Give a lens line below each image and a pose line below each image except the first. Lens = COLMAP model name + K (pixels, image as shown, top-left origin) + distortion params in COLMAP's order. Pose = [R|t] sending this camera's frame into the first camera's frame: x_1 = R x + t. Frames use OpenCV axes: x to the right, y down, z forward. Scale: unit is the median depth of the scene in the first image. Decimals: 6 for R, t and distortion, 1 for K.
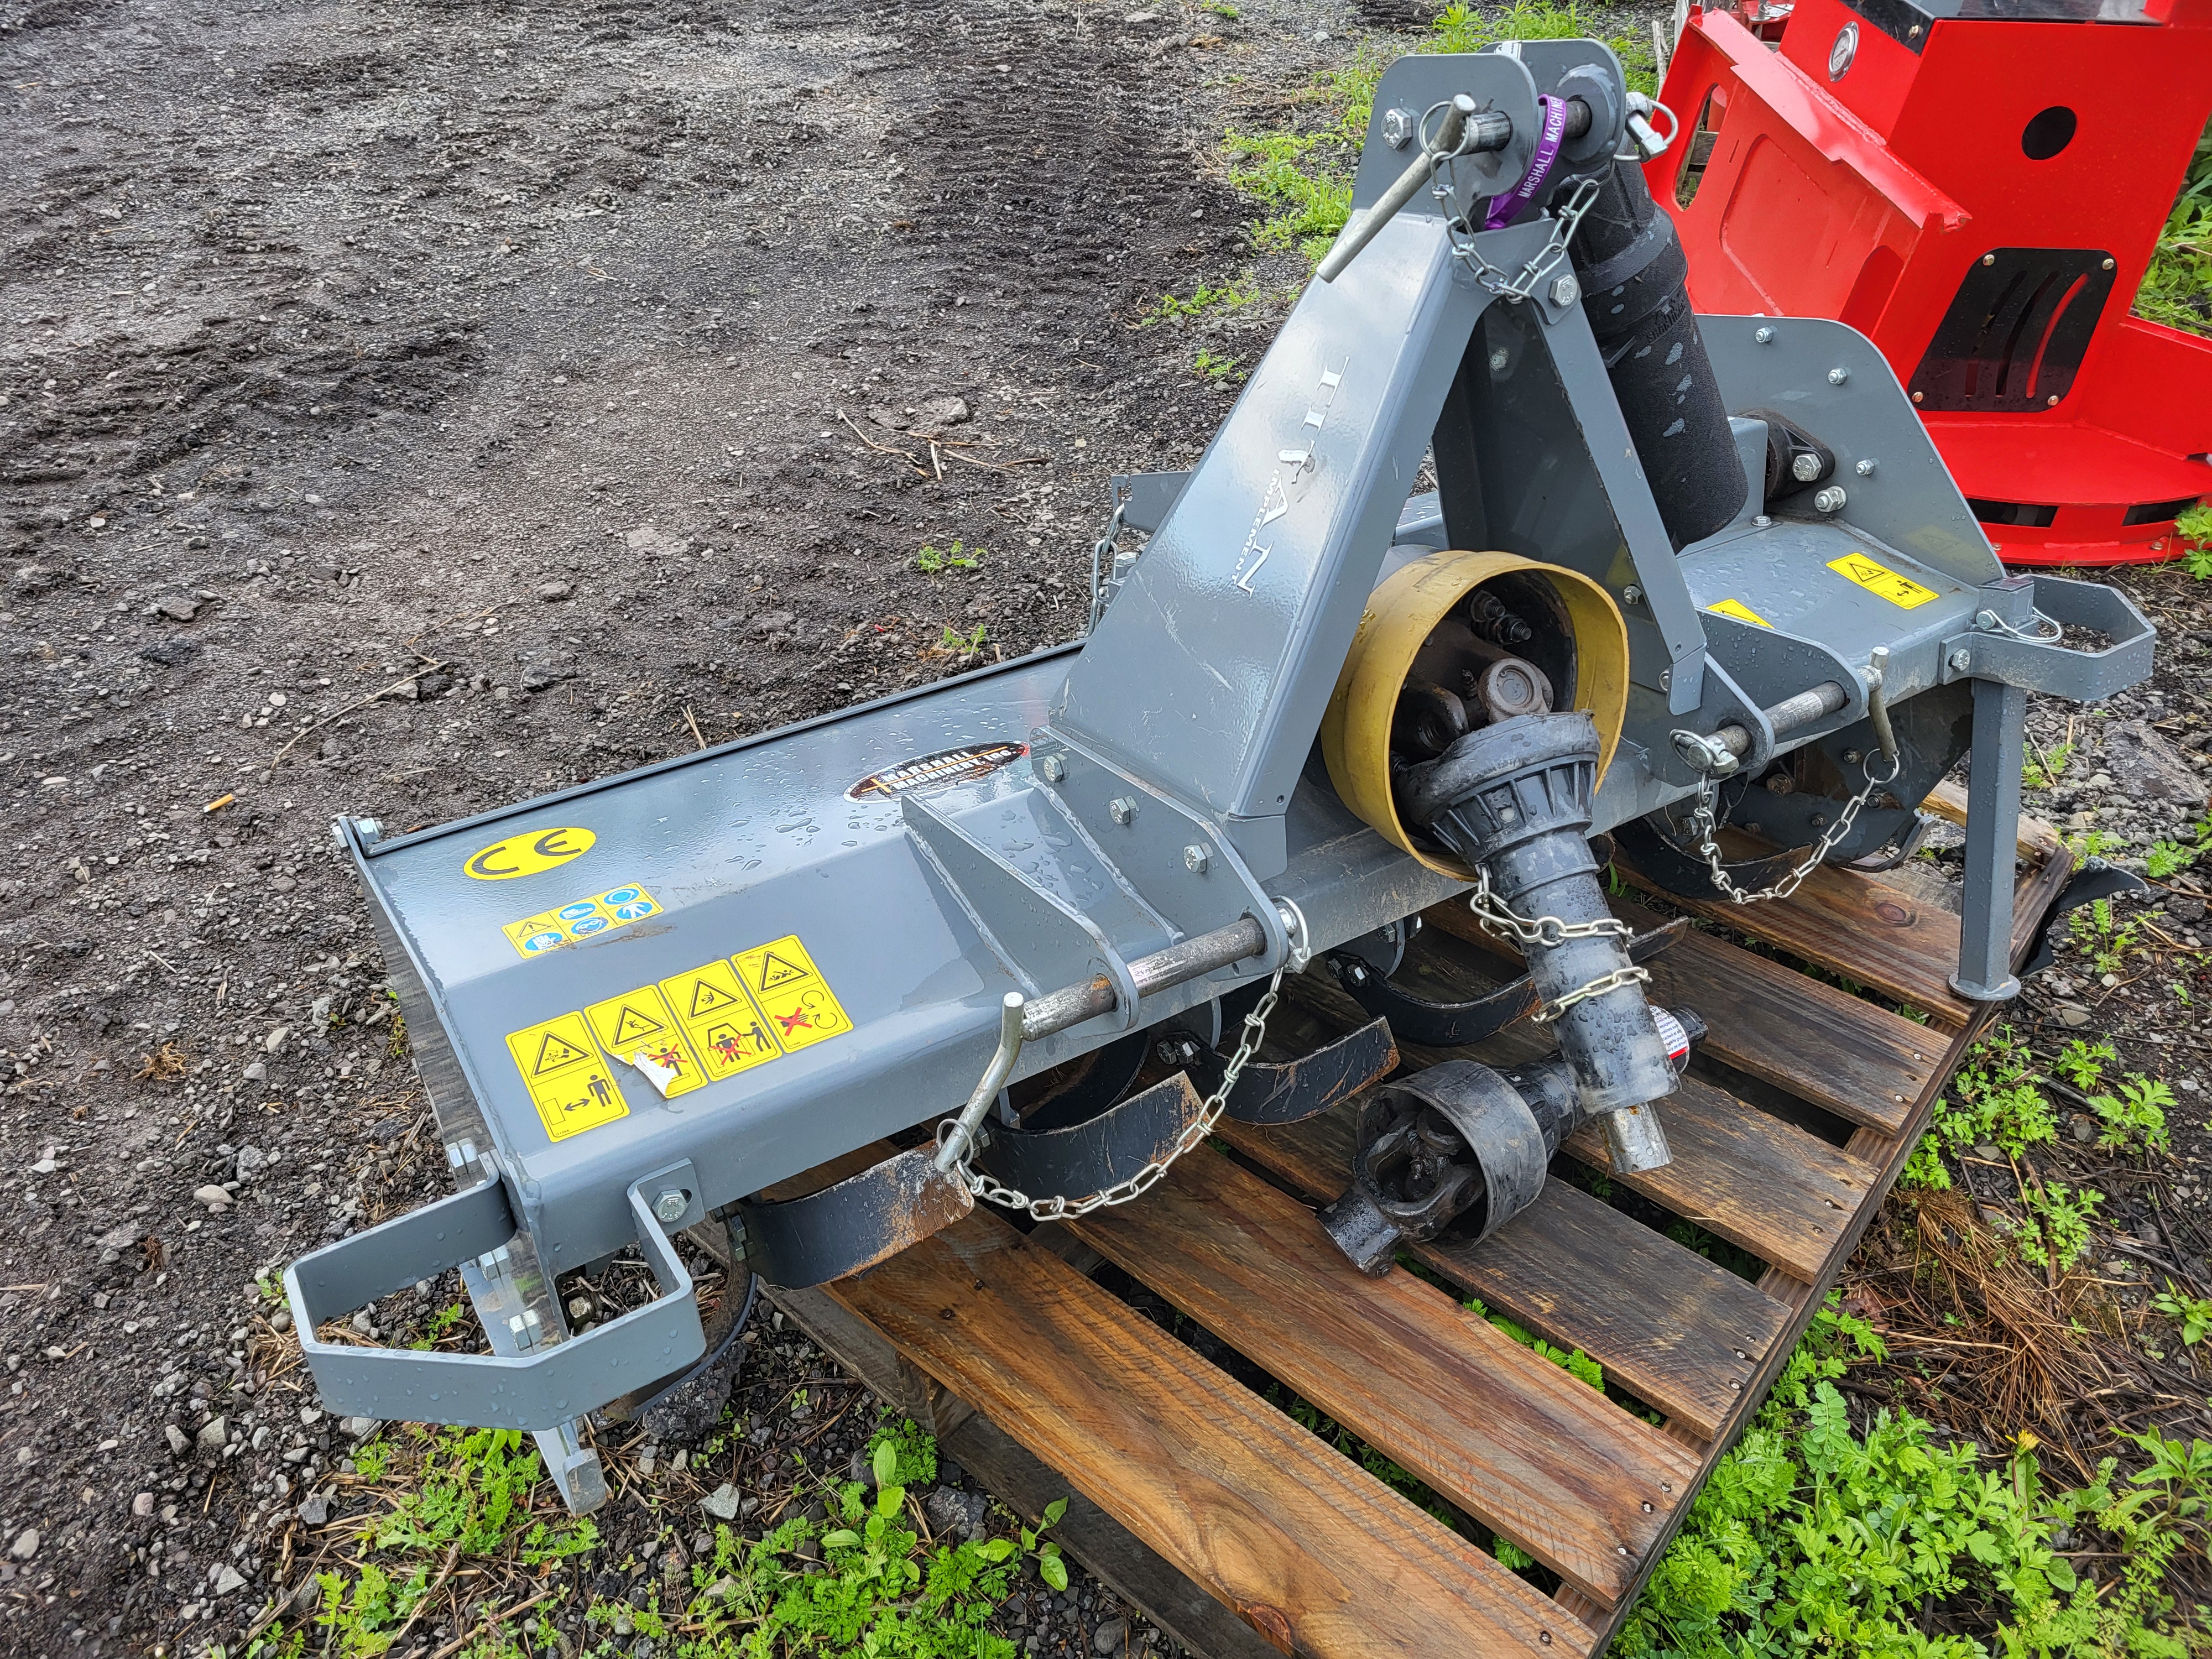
lens RADIAL K [[1701.2, 0, 1104.2], [0, 1701.2, 828.4], [0, 0, 1]] dist [0.025698, -0.023189]
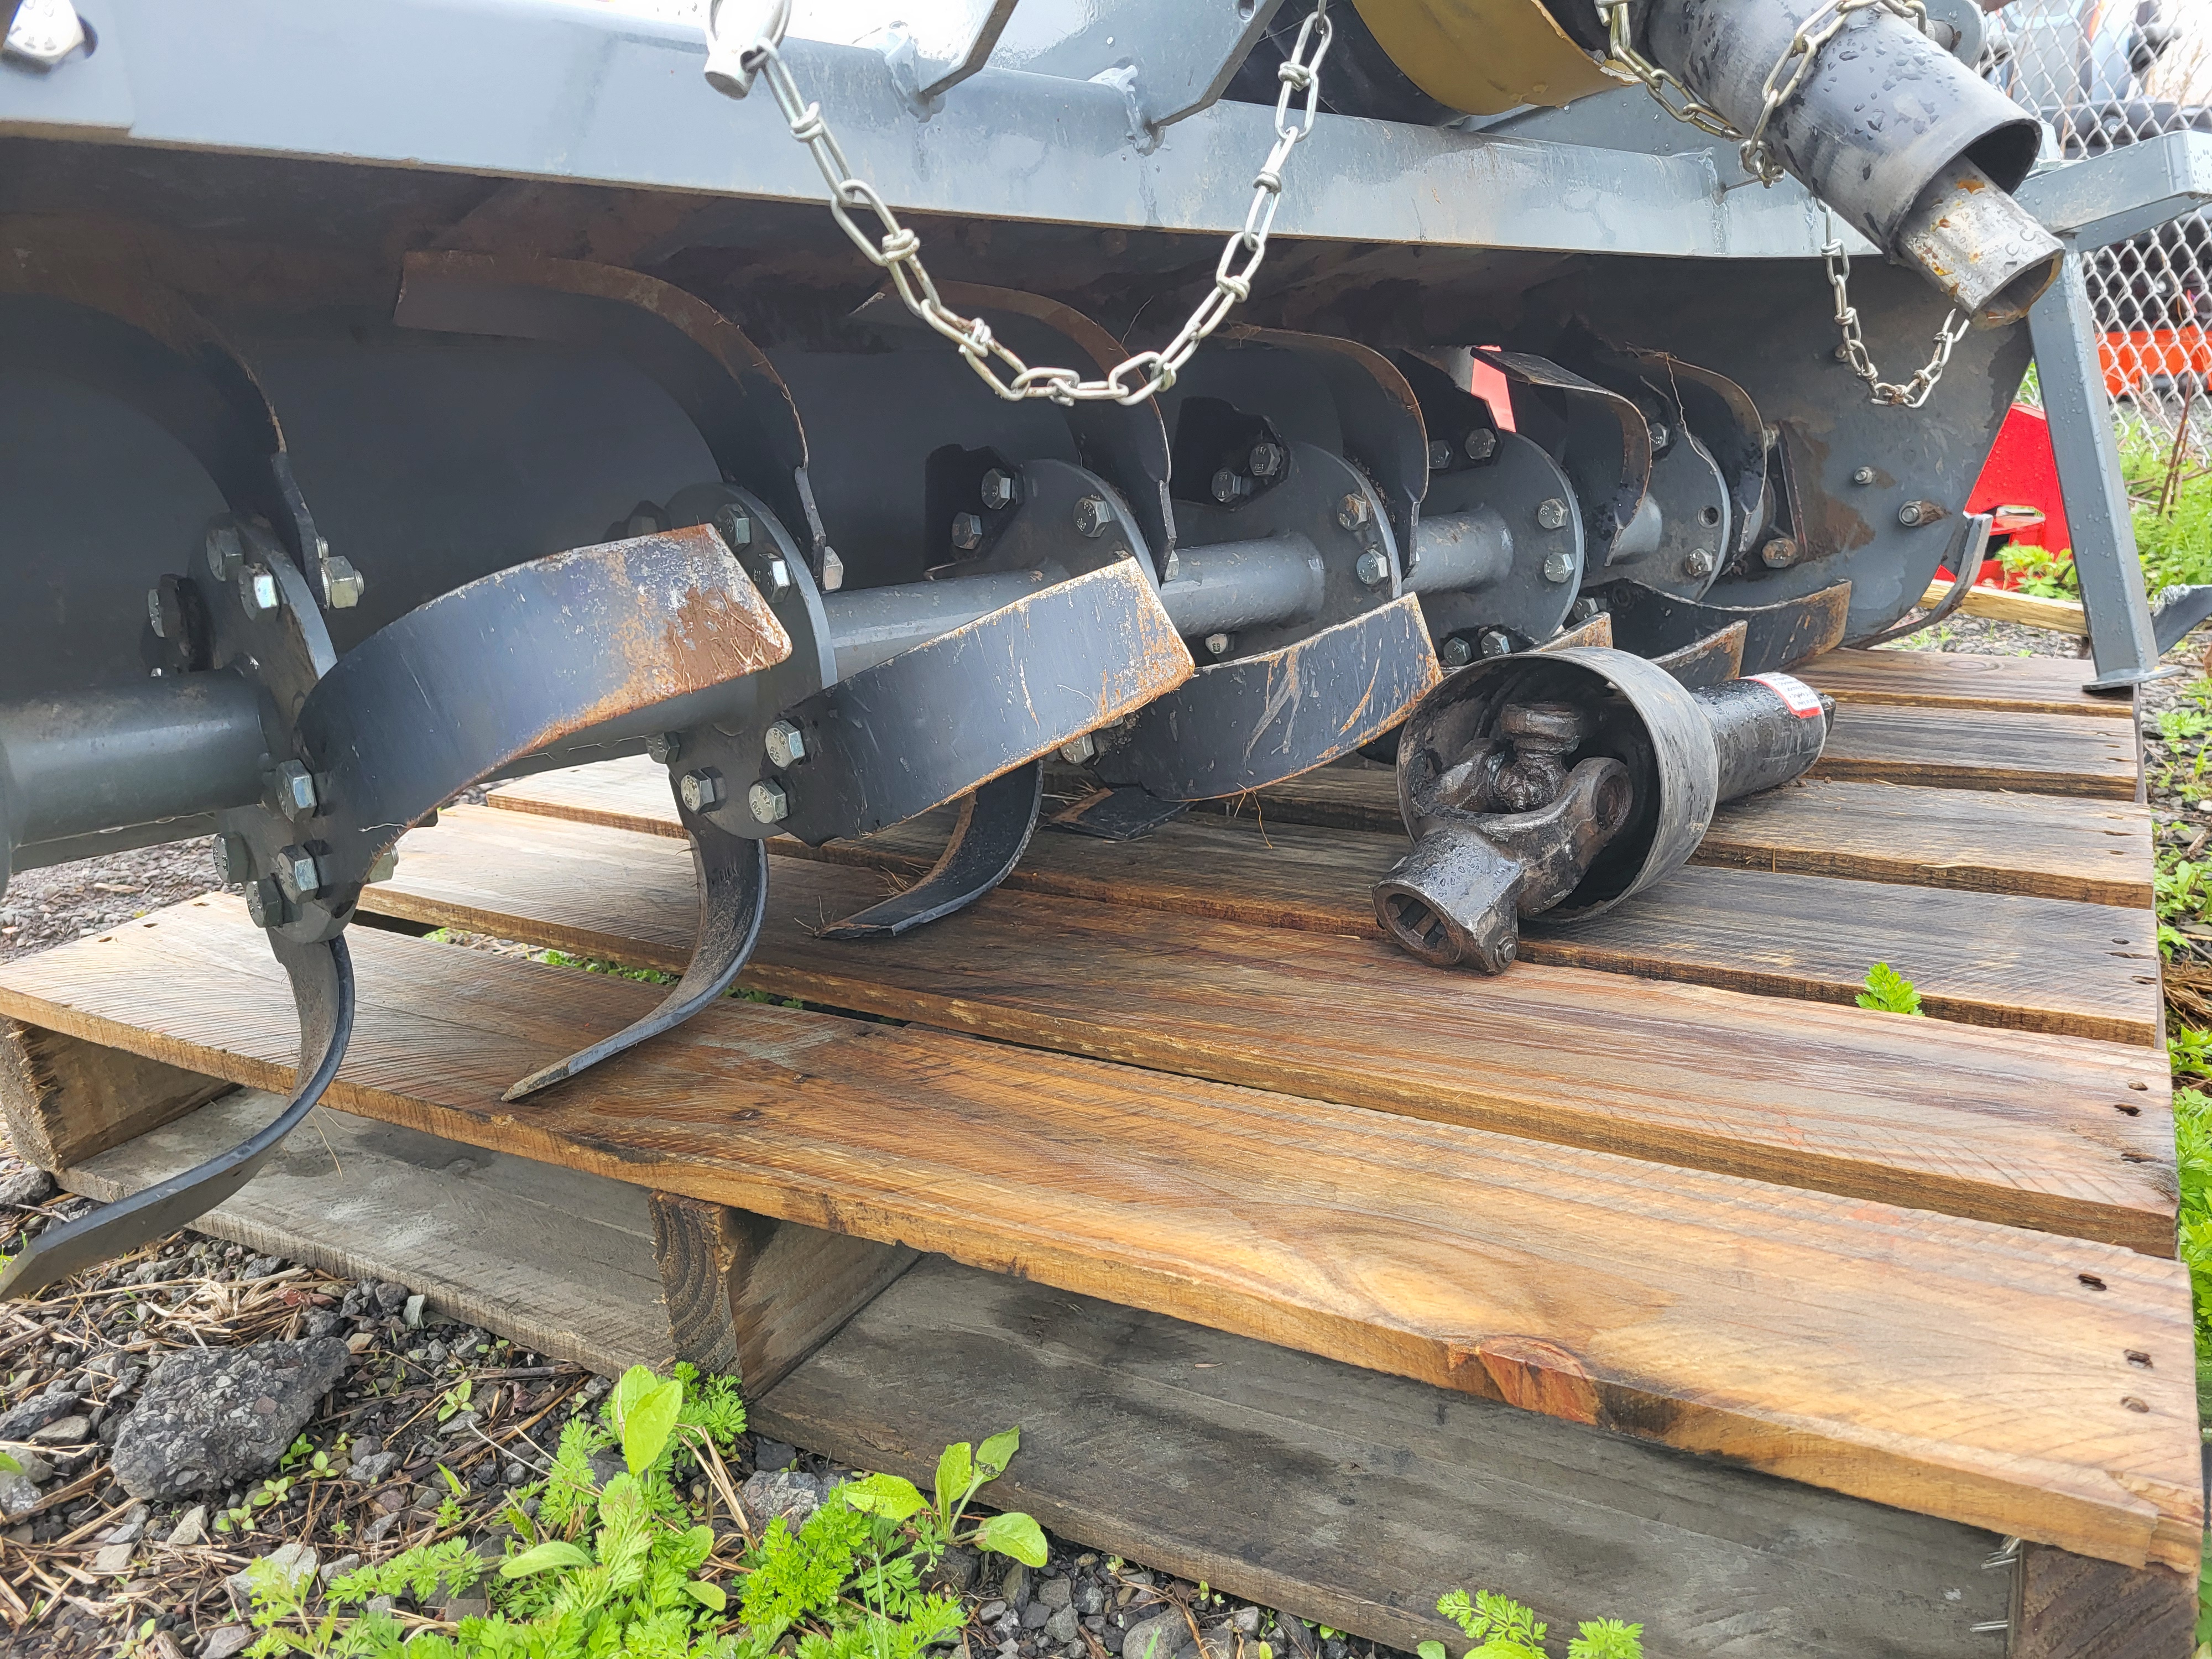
lens RADIAL K [[1701.2, 0, 1109.1], [0, 1701.2, 830.4], [0, 0, 1]] dist [0.025698, -0.023189]
pose [[0.979882, -0.085265, 0.180449, -0.067428], [0.143397, 0.929643, -0.339412, 0.389364], [-0.138813, 0.358460, 0.923167, 0.457619]]
